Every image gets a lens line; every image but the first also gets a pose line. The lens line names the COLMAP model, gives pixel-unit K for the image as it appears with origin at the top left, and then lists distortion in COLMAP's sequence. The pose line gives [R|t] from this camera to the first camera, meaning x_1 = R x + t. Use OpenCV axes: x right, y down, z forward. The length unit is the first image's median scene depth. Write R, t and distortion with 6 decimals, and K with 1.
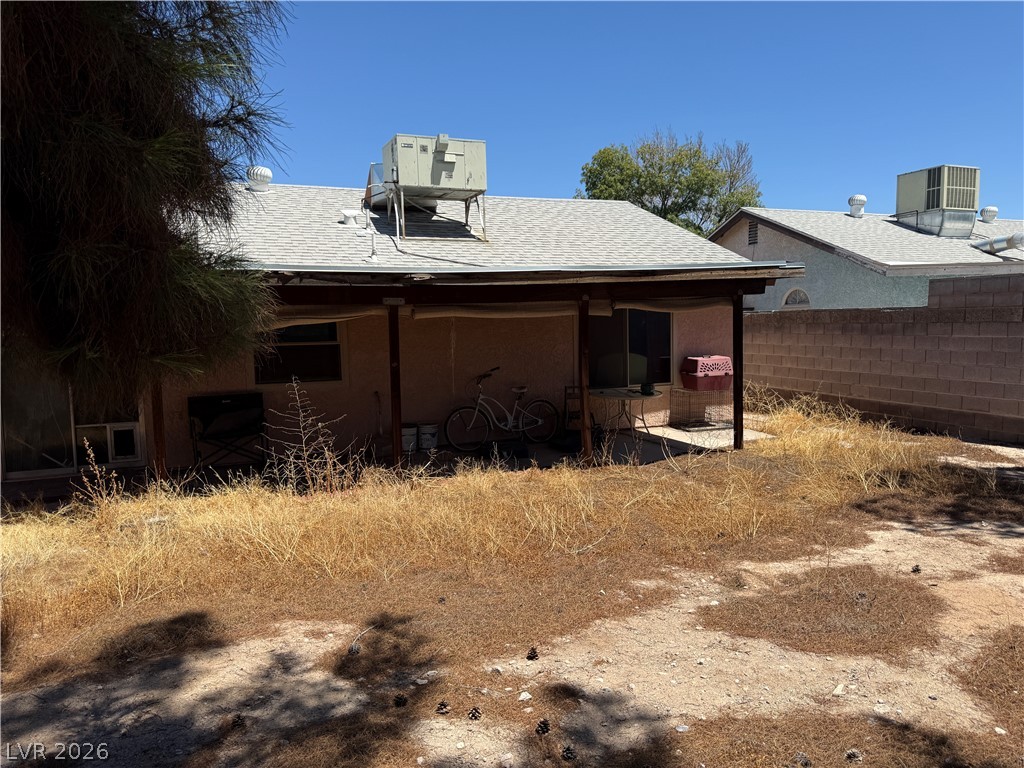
lens RADIAL K [[725.9, 0, 509.2], [0, 725.9, 390.7], [0, 0, 1]] dist [0.026710, -0.026072]
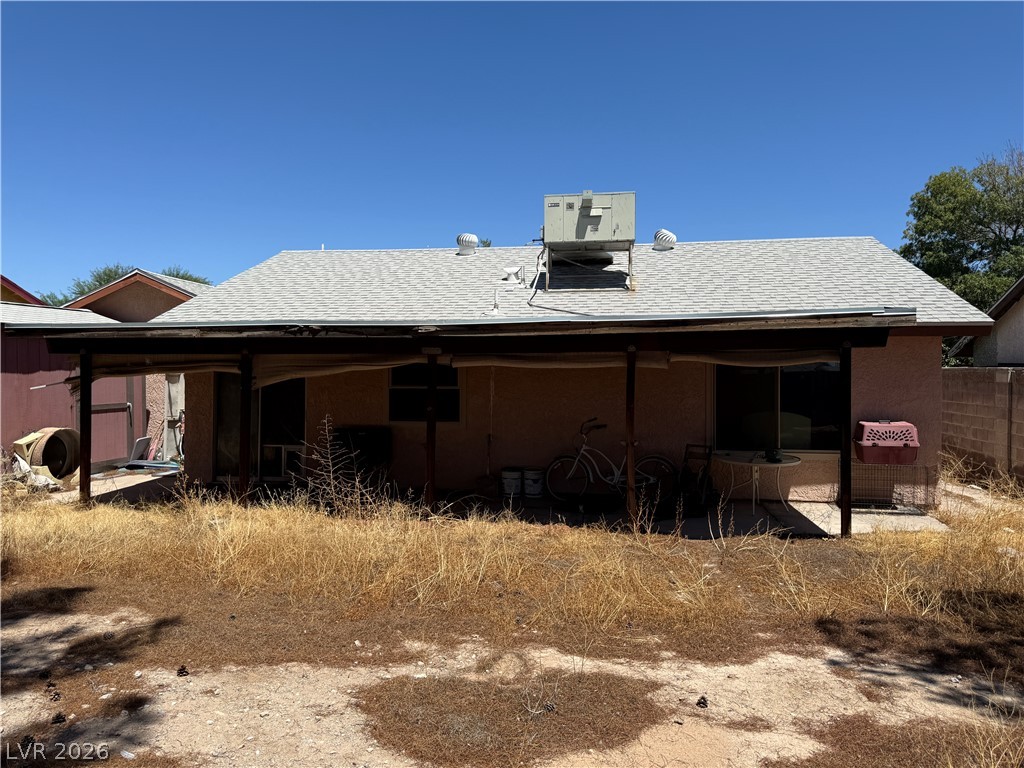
lens RADIAL K [[725.9, 0, 497.5], [0, 725.9, 357.9], [0, 0, 1]] dist [0.026710, -0.026072]
pose [[0.859032, 0.015338, -0.511692, 0.497096], [-0.070844, 0.993495, -0.089153, -0.022592], [0.506996, 0.112835, 0.854531, 0.119276]]
